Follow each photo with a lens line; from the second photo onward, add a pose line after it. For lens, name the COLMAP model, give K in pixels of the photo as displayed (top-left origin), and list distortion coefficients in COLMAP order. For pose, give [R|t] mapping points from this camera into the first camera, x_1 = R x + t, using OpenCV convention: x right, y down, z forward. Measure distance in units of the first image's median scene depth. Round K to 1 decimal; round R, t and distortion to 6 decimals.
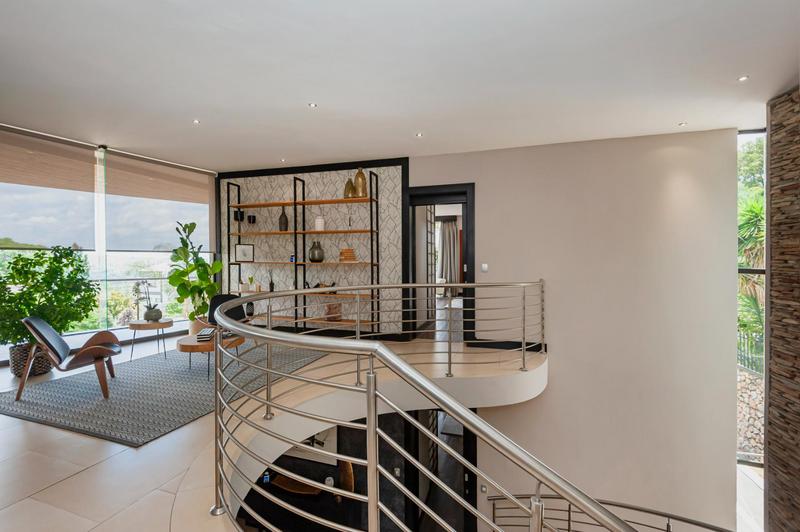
lens RADIAL K [[362.0, 0, 439.1], [0, 362.0, 263.1], [0, 0, 1]] dist [0.009700, -0.001327]
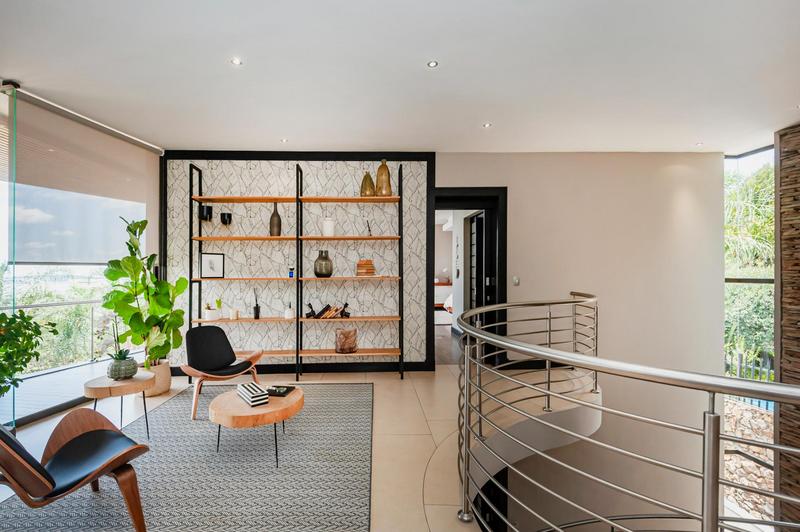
lens RADIAL K [[362.0, 0, 401.2], [0, 362.0, 266.8], [0, 0, 1]] dist [0.009700, -0.001327]
pose [[0.949916, -0.004515, 0.312473, -0.423204], [0.010782, 0.999774, -0.018333, -0.008792], [-0.312319, 0.020784, 0.949750, 0.219235]]
